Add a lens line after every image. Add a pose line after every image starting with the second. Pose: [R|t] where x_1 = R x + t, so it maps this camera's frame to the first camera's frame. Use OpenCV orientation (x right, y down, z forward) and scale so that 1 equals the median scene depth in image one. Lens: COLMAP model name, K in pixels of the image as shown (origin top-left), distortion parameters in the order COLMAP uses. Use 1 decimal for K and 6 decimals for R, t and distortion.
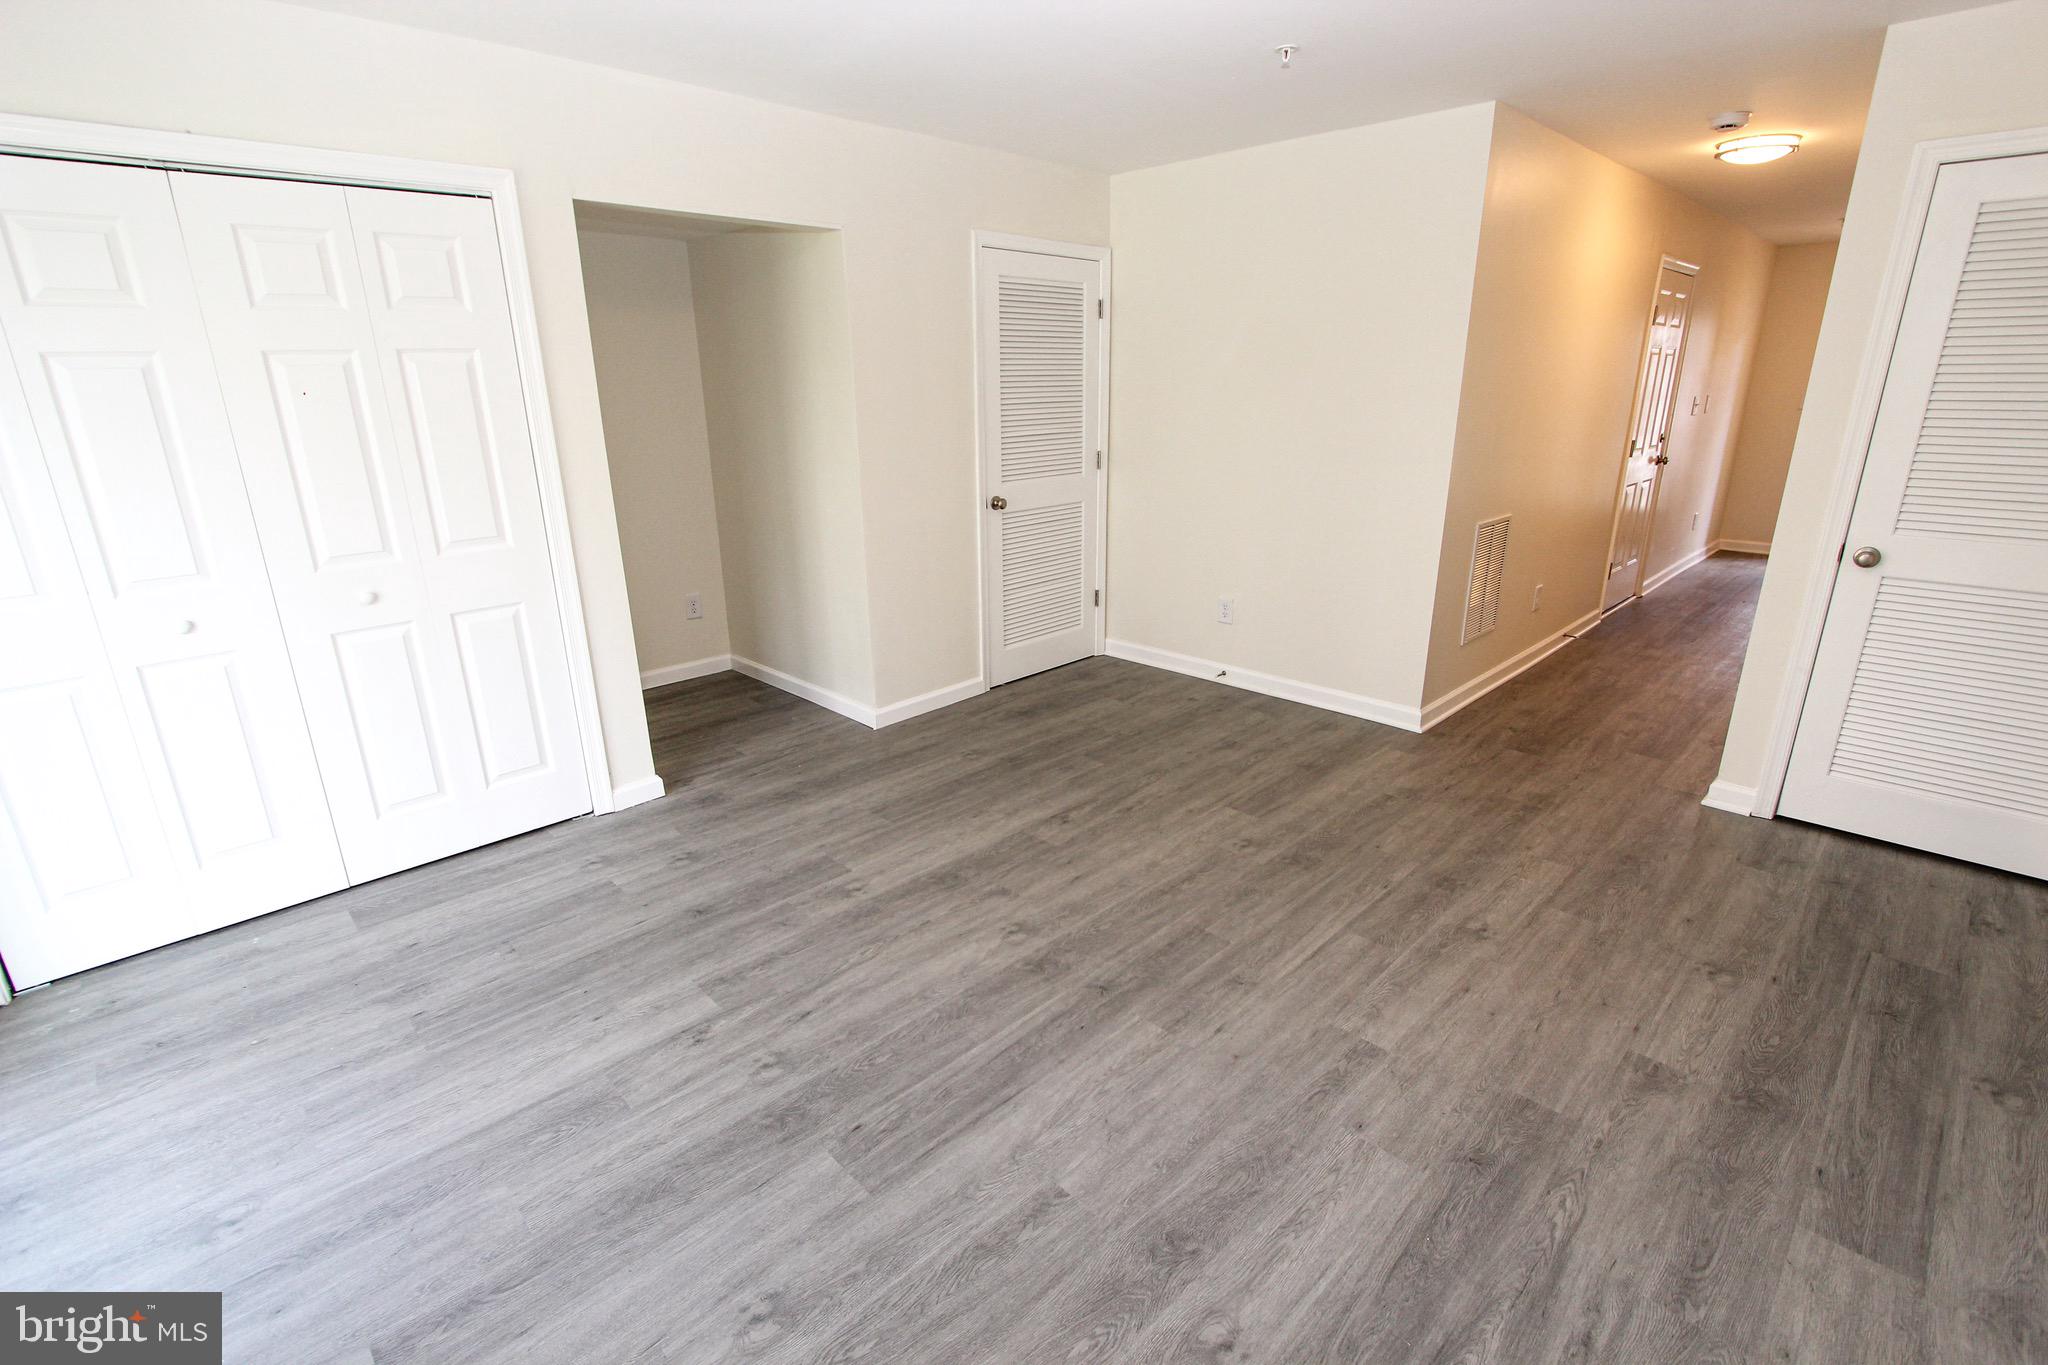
lens RADIAL K [[947.5, 0, 1016.2], [0, 947.5, 690.2], [0, 0, 1]] dist [-0.020033, 0.003555]
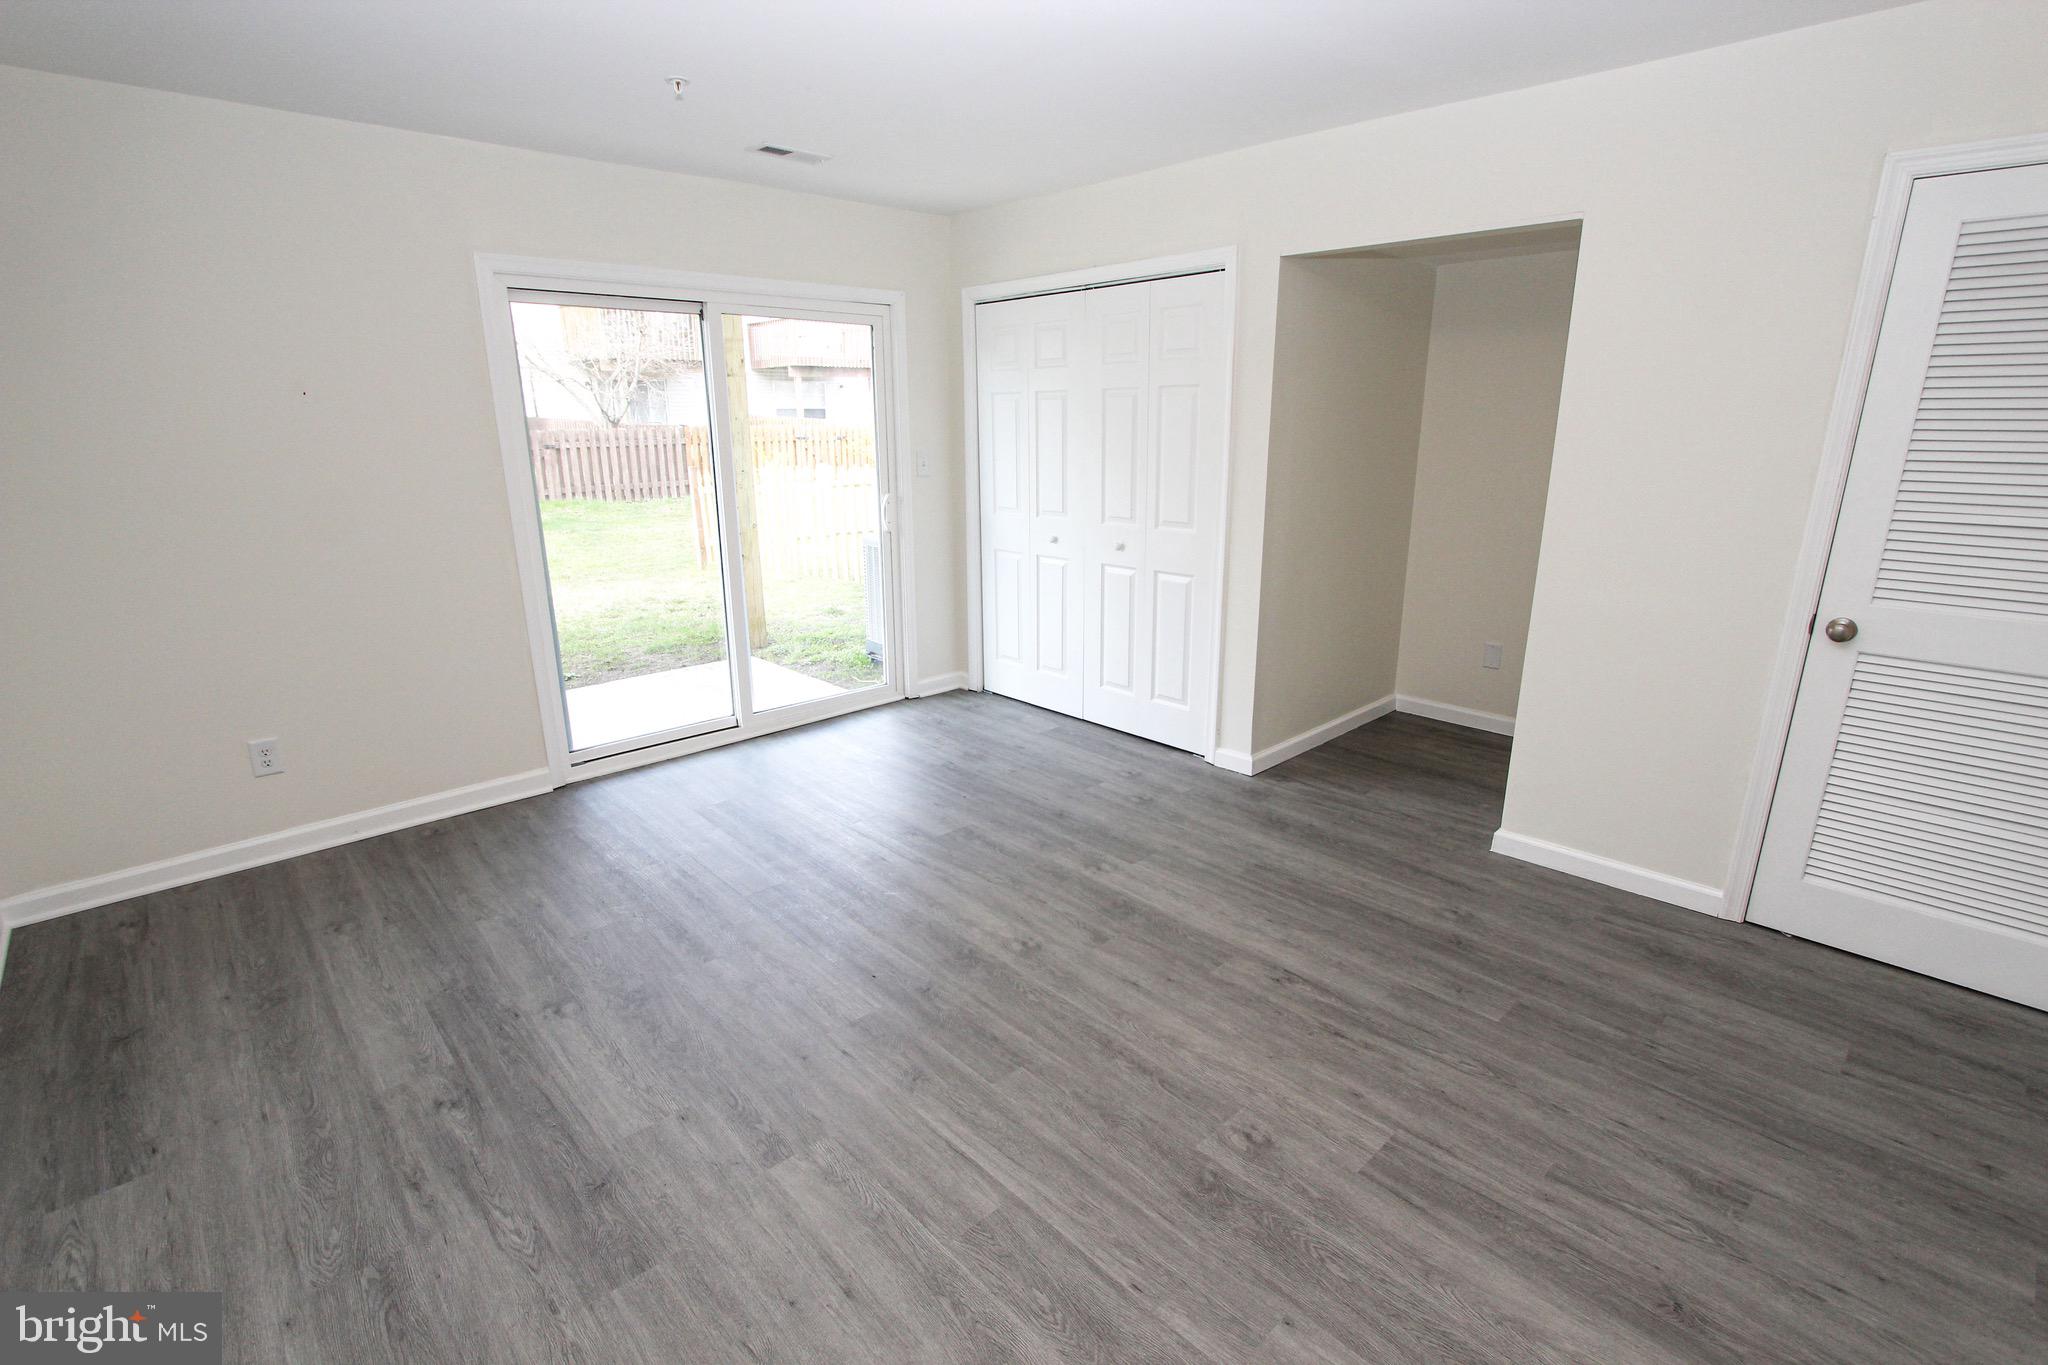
lens RADIAL K [[947.5, 0, 1014.8], [0, 947.5, 682.5], [0, 0, 1]] dist [-0.020033, 0.003555]
pose [[-0.026741, 0.285085, -0.958129, 0.839177], [-0.307225, 0.909739, 0.279262, -0.267899], [0.951261, 0.301828, 0.063258, 0.777903]]
